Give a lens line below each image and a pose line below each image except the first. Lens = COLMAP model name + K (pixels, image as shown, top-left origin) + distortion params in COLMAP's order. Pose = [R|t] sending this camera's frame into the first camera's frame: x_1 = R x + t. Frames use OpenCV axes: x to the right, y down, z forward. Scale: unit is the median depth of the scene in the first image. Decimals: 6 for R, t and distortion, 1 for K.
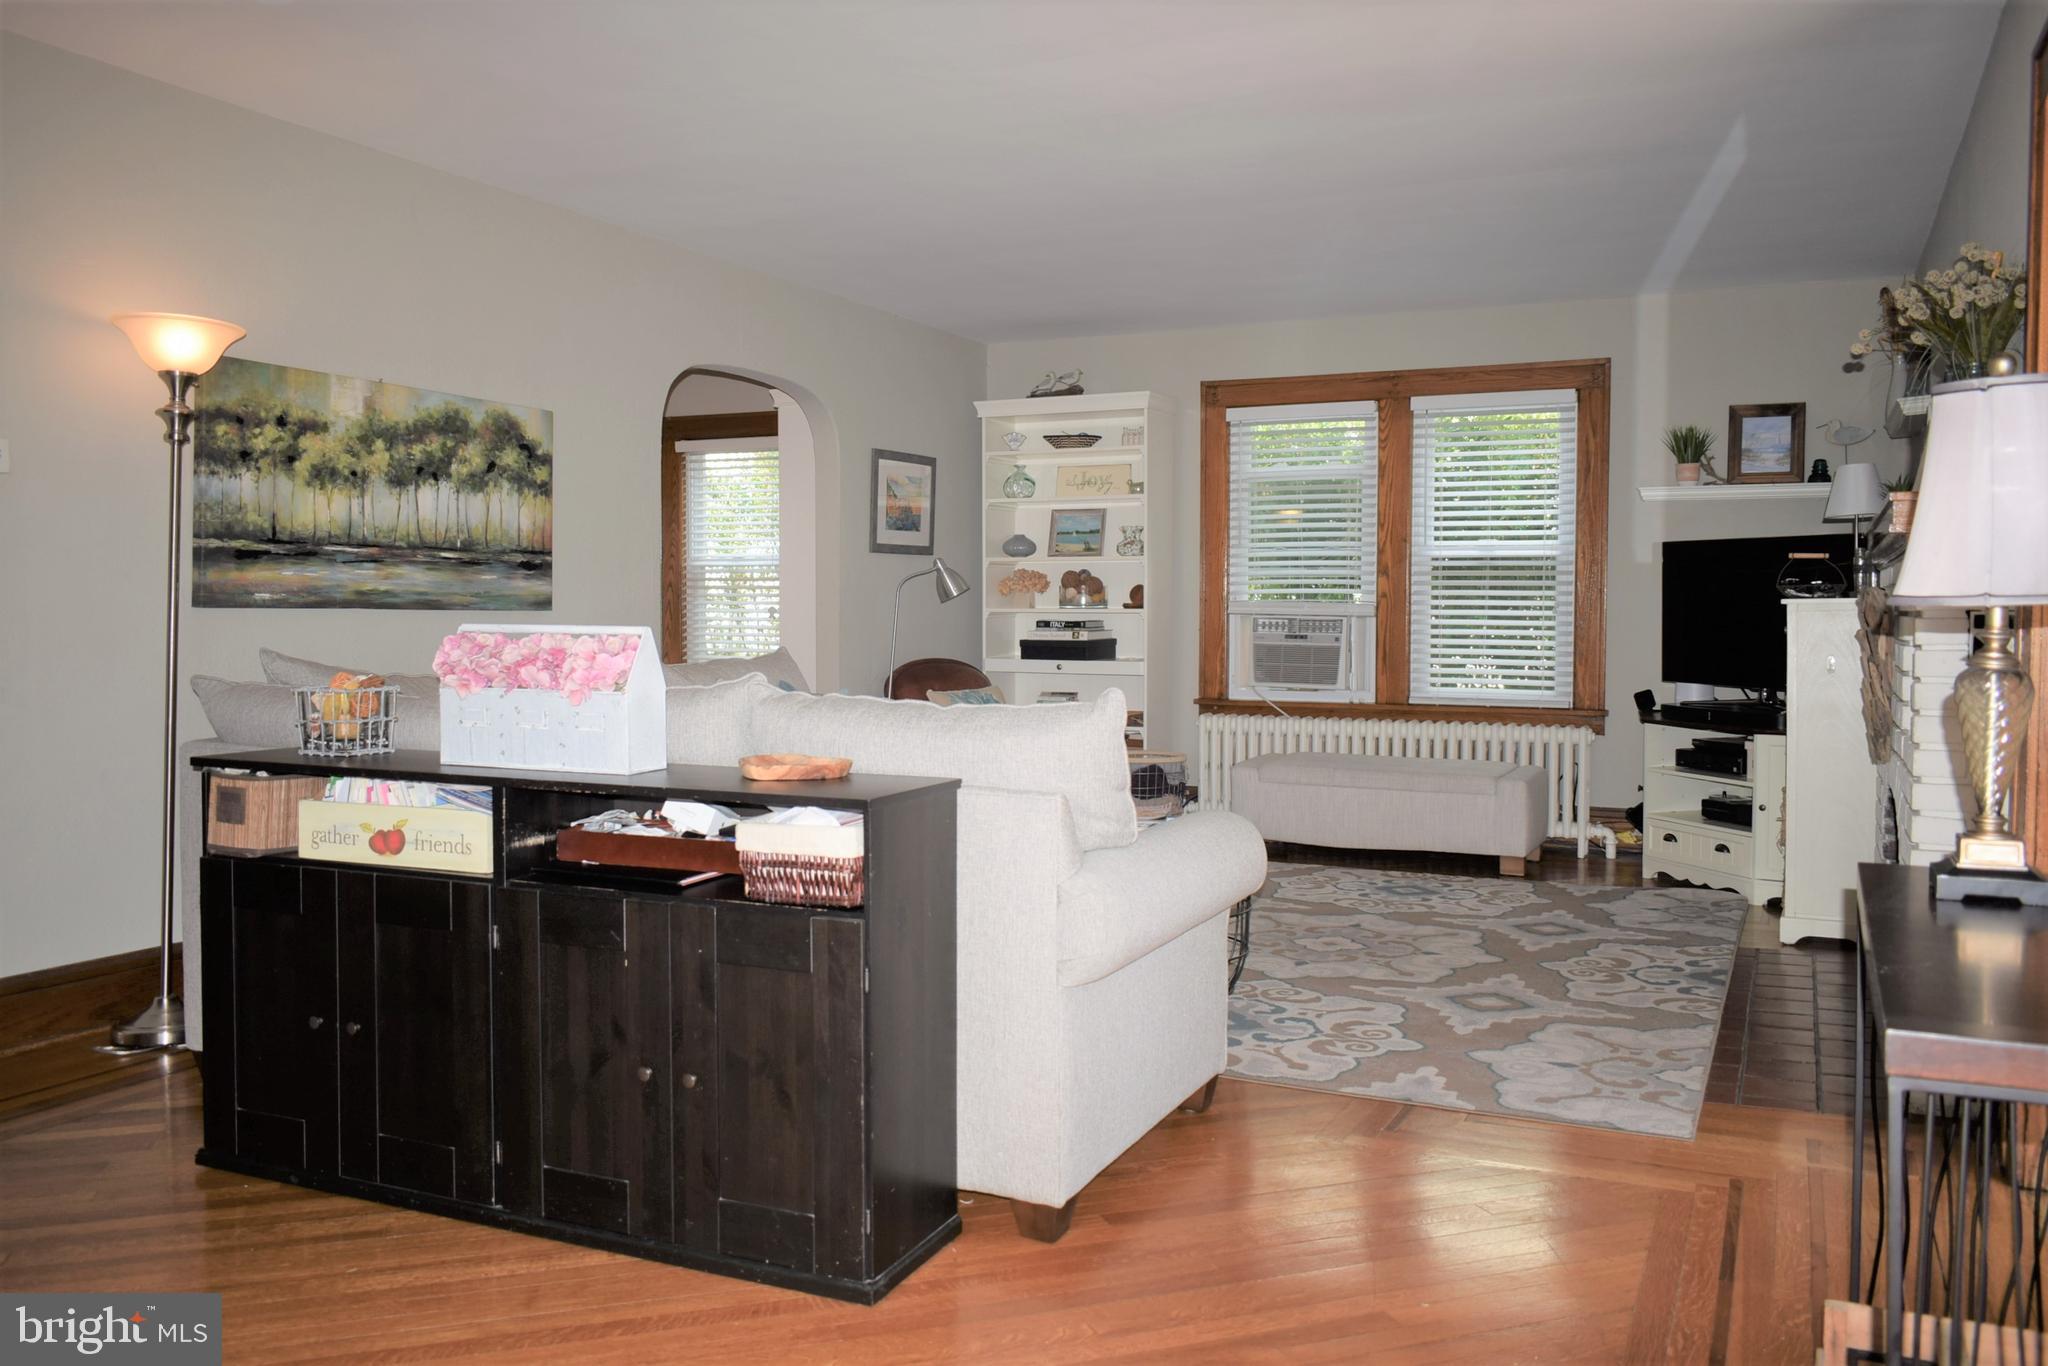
lens RADIAL K [[1618.8, 0, 1006.2], [0, 1618.8, 655.2], [0, 0, 1]] dist [-0.014464, 0.009724]
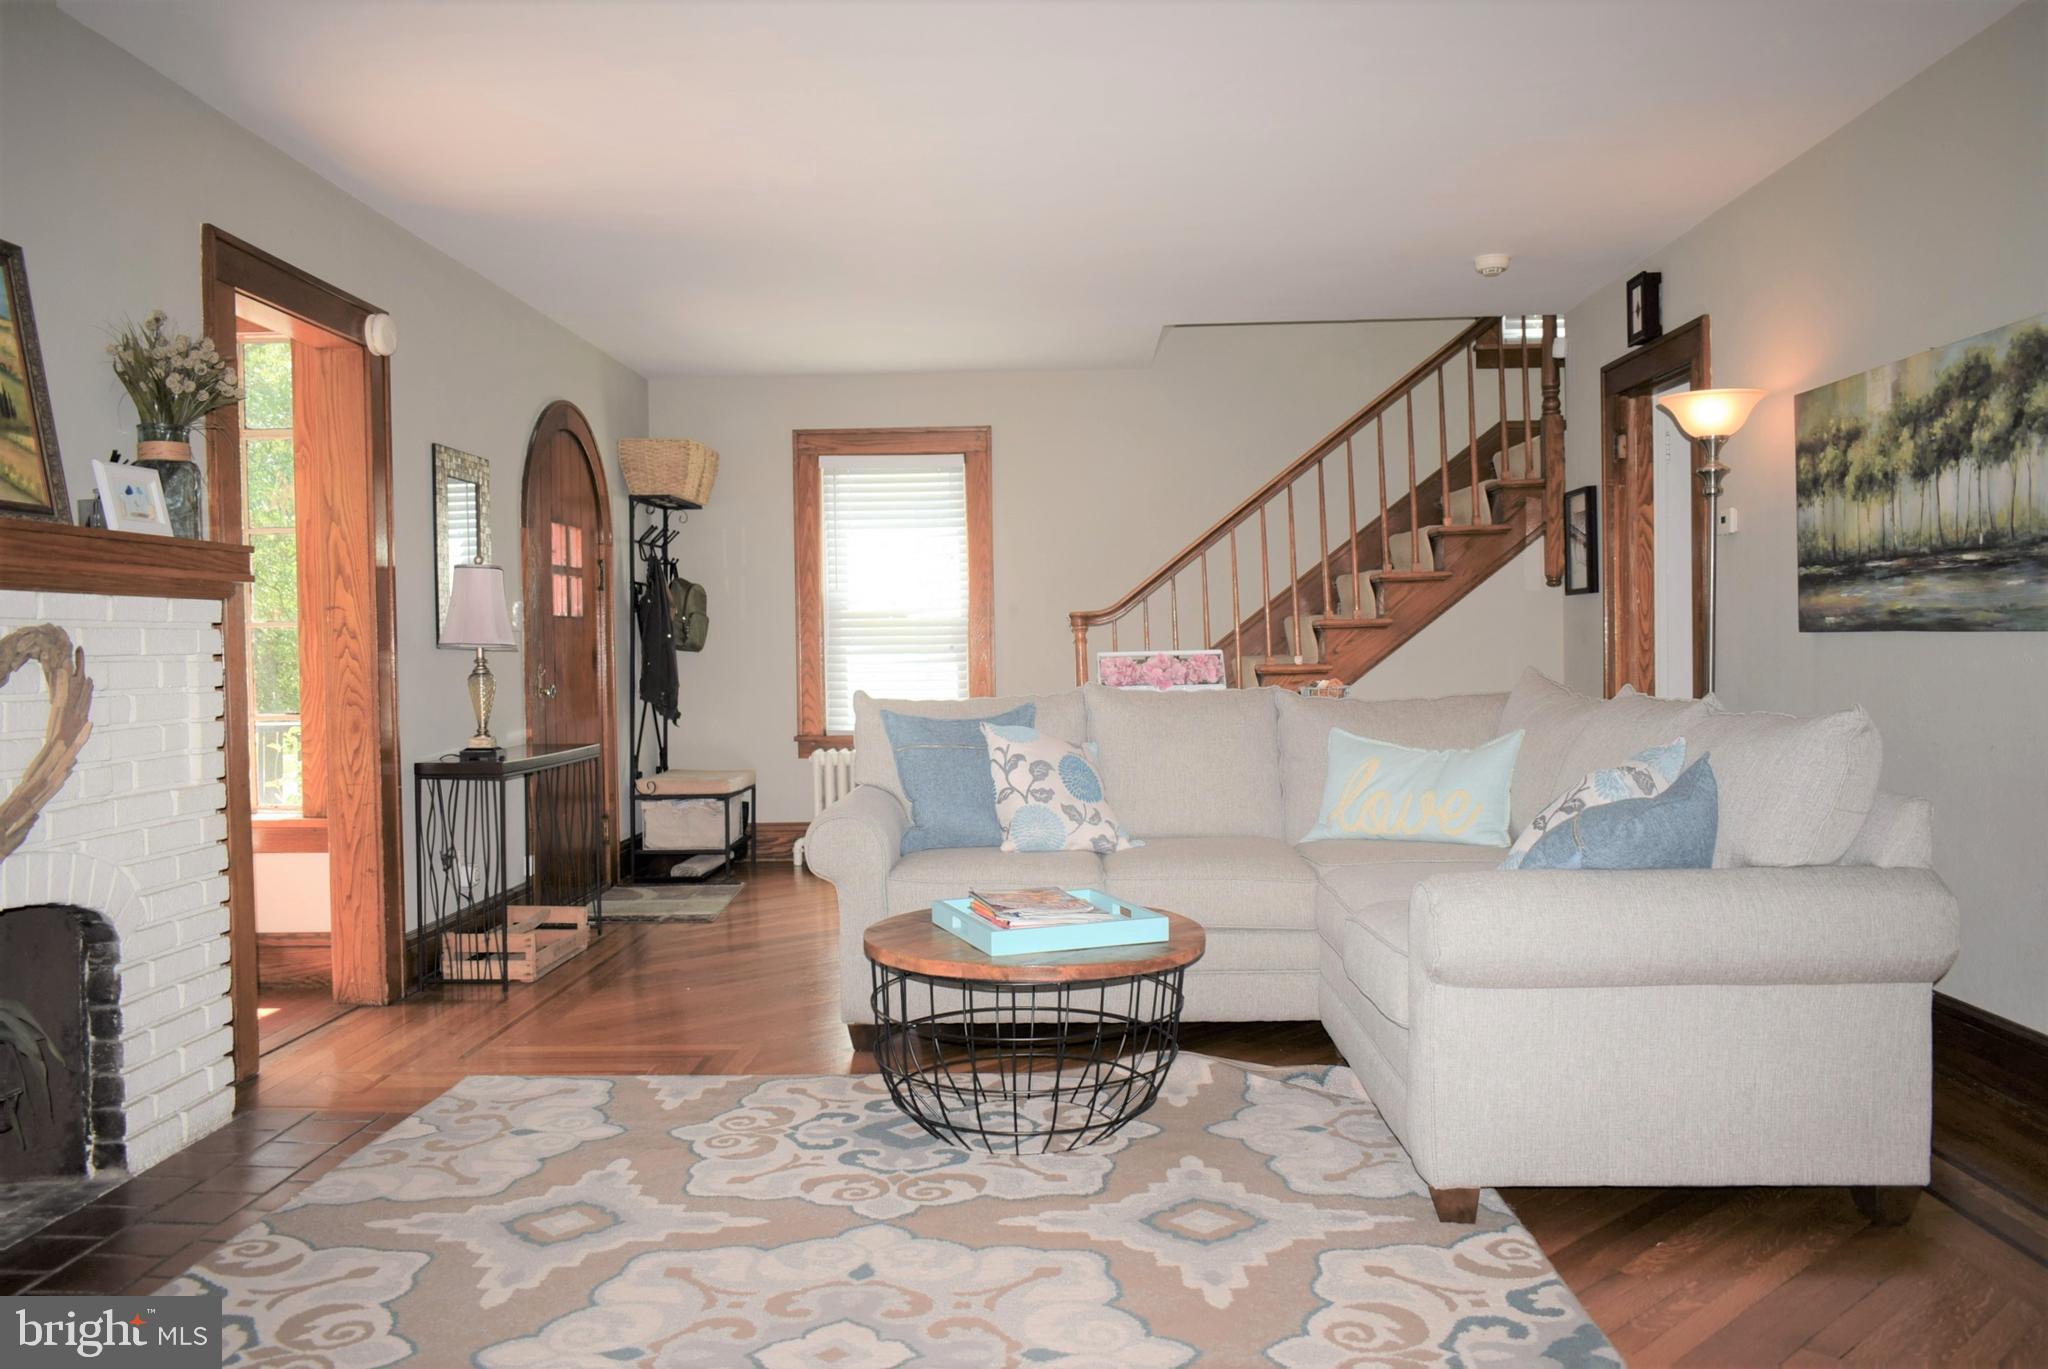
lens RADIAL K [[1618.8, 0, 1026.1], [0, 1618.8, 681.3], [0, 0, 1]] dist [-0.014464, 0.009724]
pose [[-0.910943, 0.020559, -0.412020, 0.379189], [0.001520, 0.998918, 0.046485, -0.043429], [0.412530, 0.041719, -0.909988, 1.614918]]
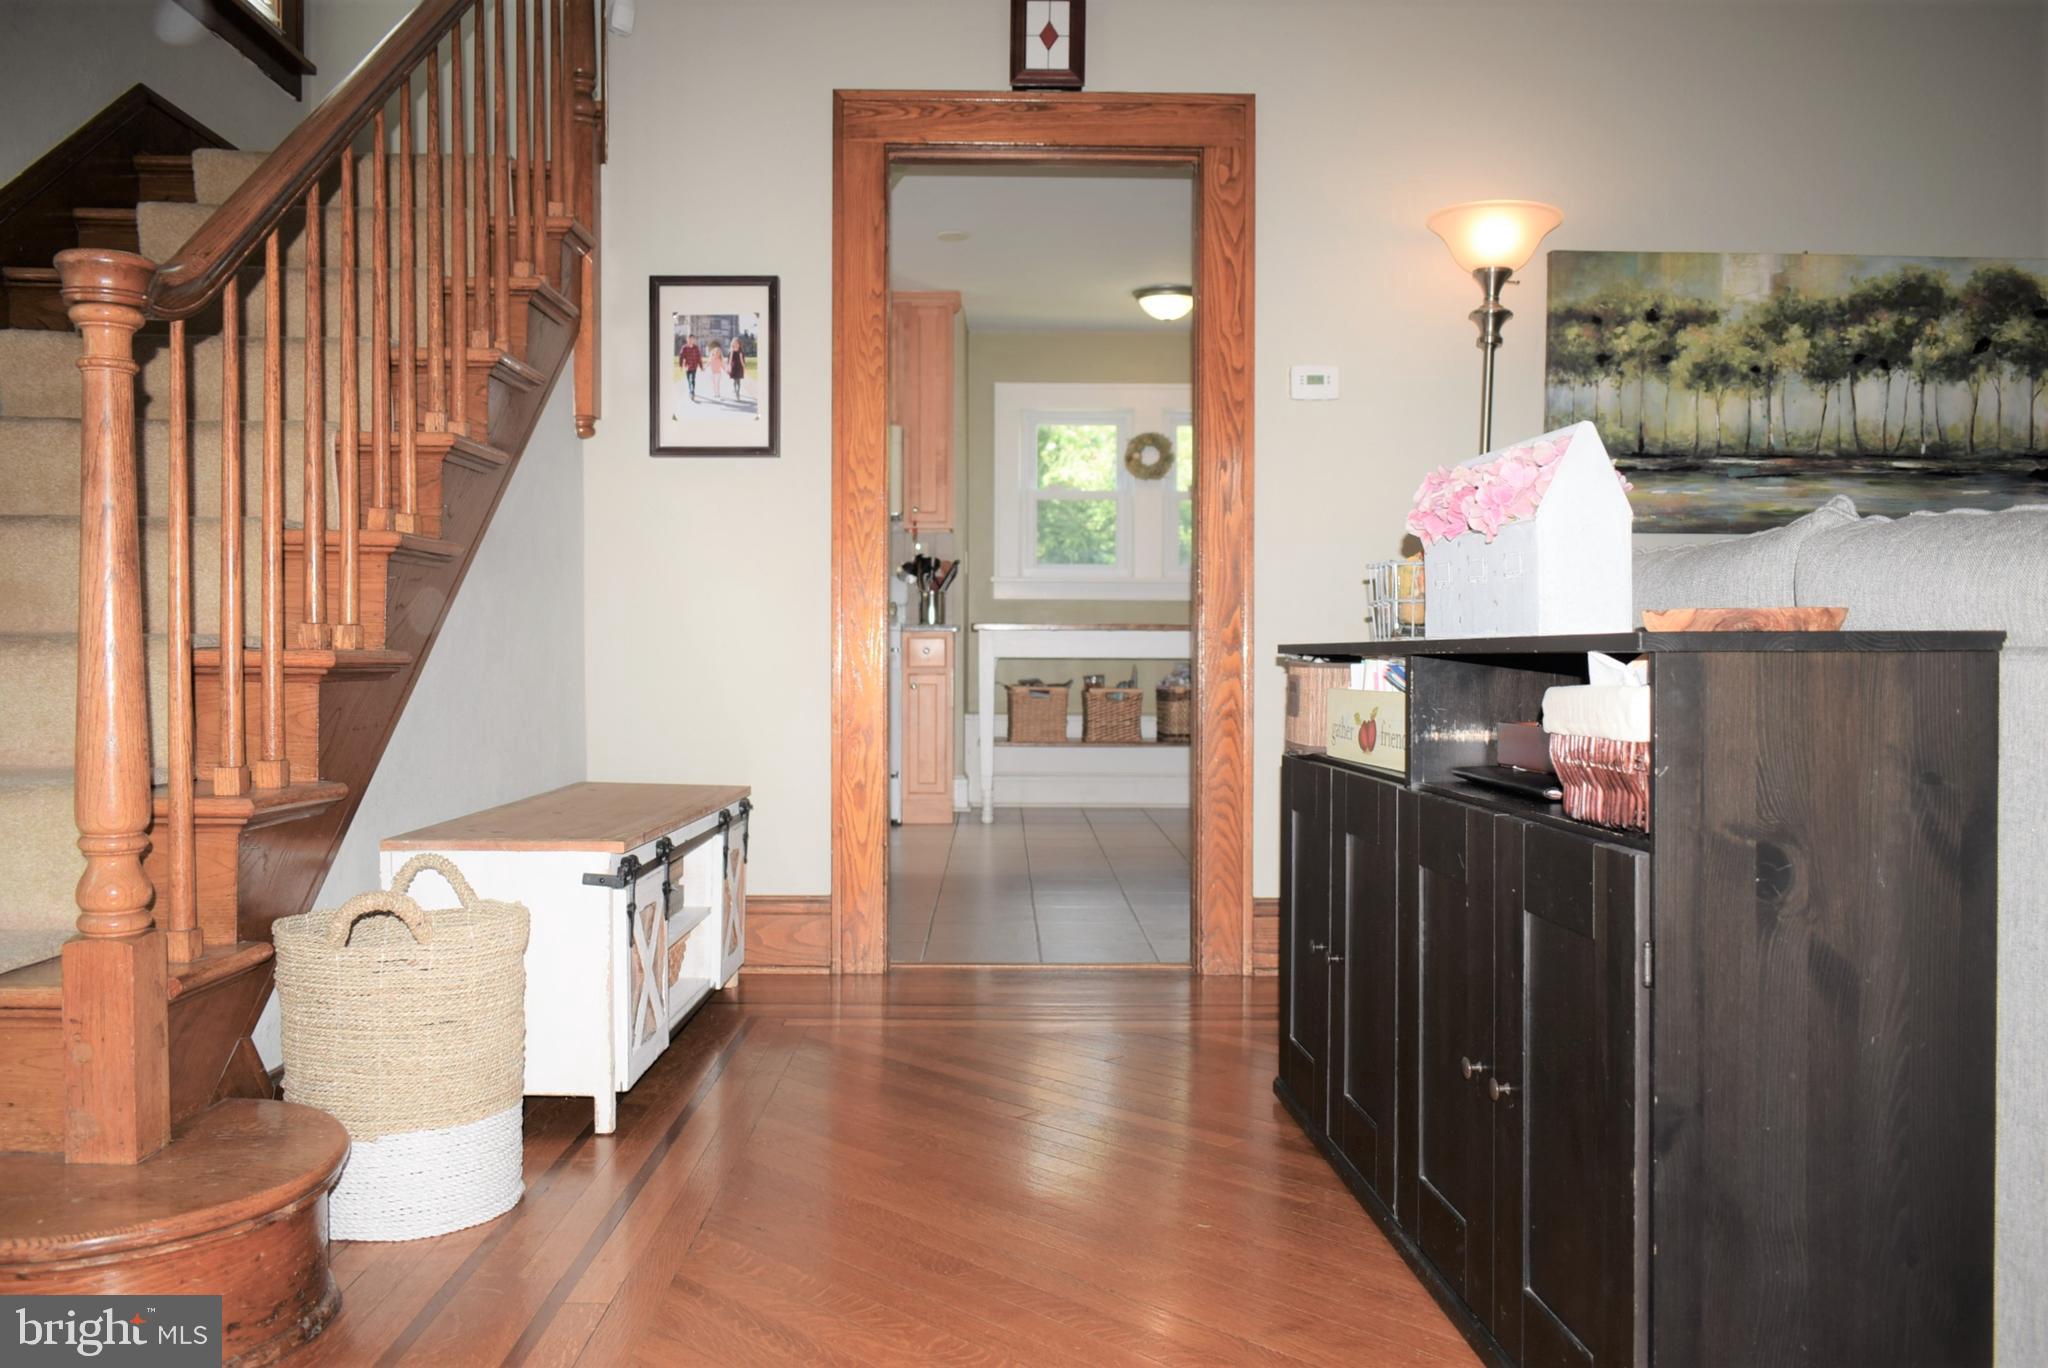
lens RADIAL K [[1618.8, 0, 1027.1], [0, 1618.8, 687.7], [0, 0, 1]] dist [-0.014464, 0.009724]
pose [[0.464404, 0.013606, -0.885519, 0.156991], [-0.025480, 0.999673, 0.001997, 0.058368], [0.885257, 0.021636, 0.464599, 0.293058]]
